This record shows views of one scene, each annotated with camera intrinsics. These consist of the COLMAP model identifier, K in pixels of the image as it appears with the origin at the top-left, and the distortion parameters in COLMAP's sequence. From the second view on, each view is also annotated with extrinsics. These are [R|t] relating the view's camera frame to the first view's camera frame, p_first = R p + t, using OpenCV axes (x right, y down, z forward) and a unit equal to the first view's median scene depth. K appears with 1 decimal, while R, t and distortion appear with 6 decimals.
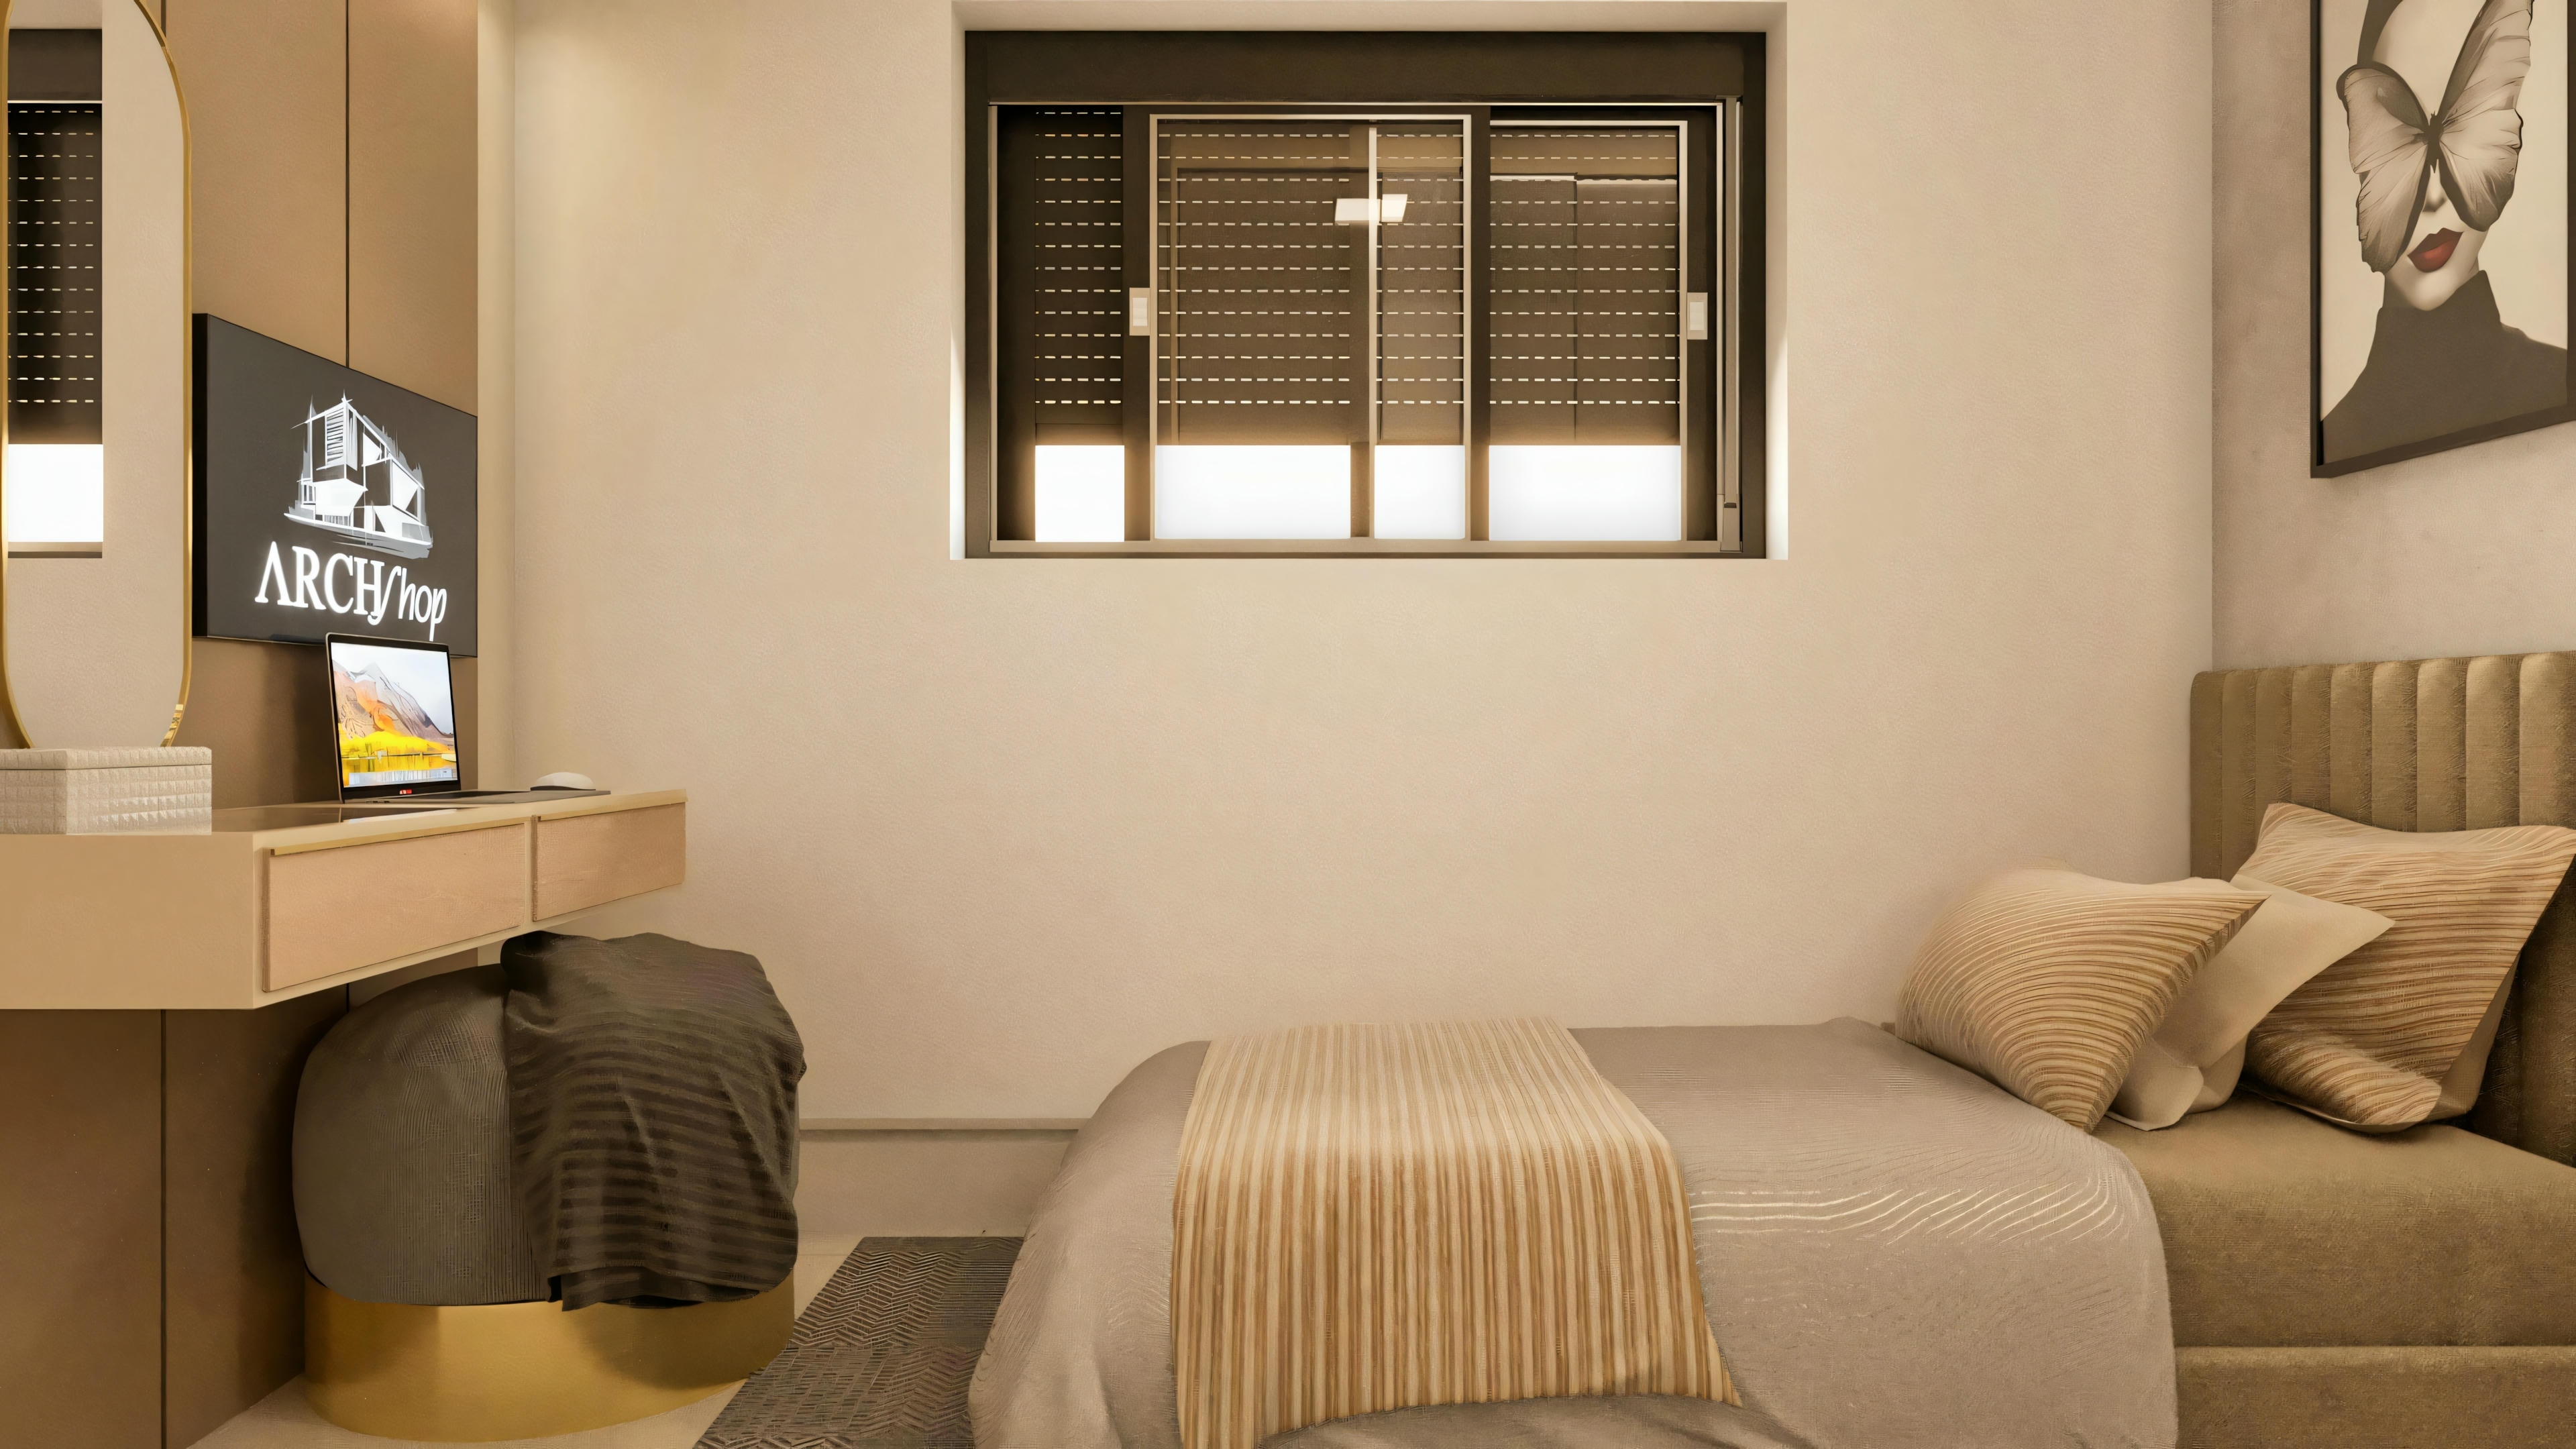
lens RADIAL K [[1687.6, 0, 1290.9], [0, 1687.6, 724.2], [0, 0, 1]] dist [0.065357, -0.000741]
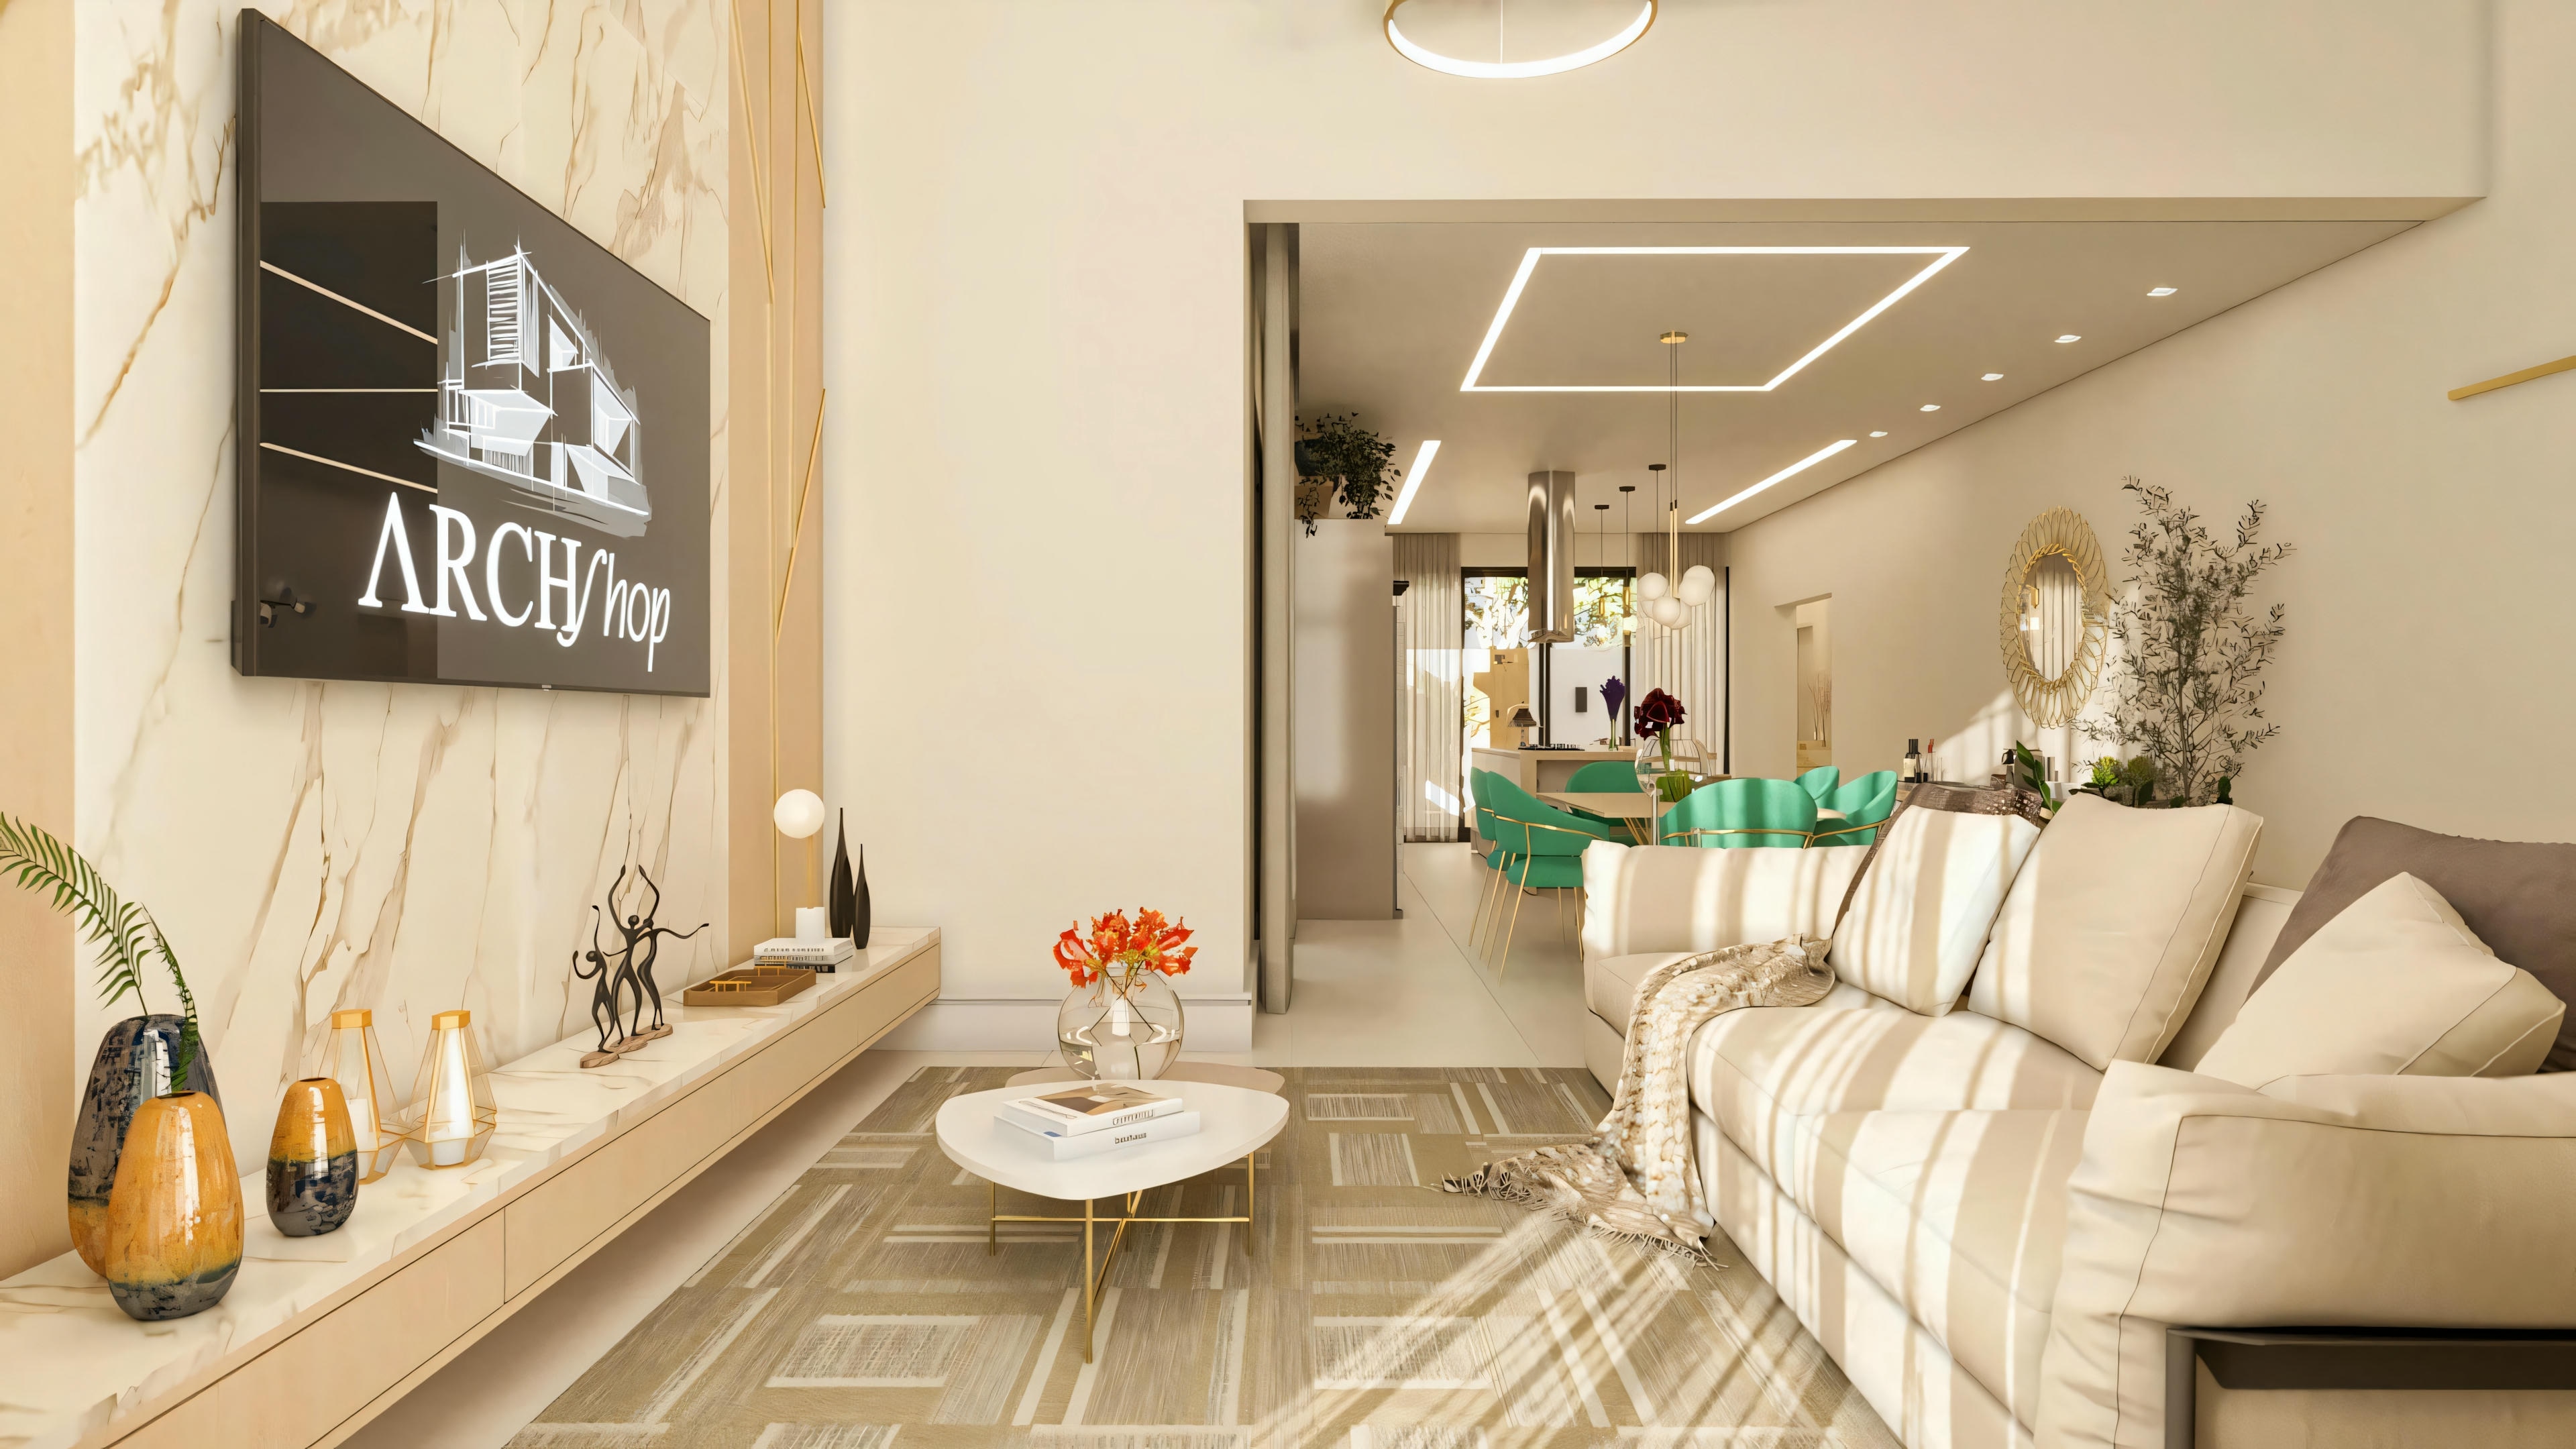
lens RADIAL K [[1491.1, 0, 1298.6], [0, 1491.1, 720.1], [0, 0, 1]] dist [0.006155, 0.000522]
pose [[0.999951, -0.008656, -0.004779, -0.289295], [0.008649, 0.999961, -0.001677, -0.030896], [0.004793, 0.001635, 0.999987, 0.506361]]
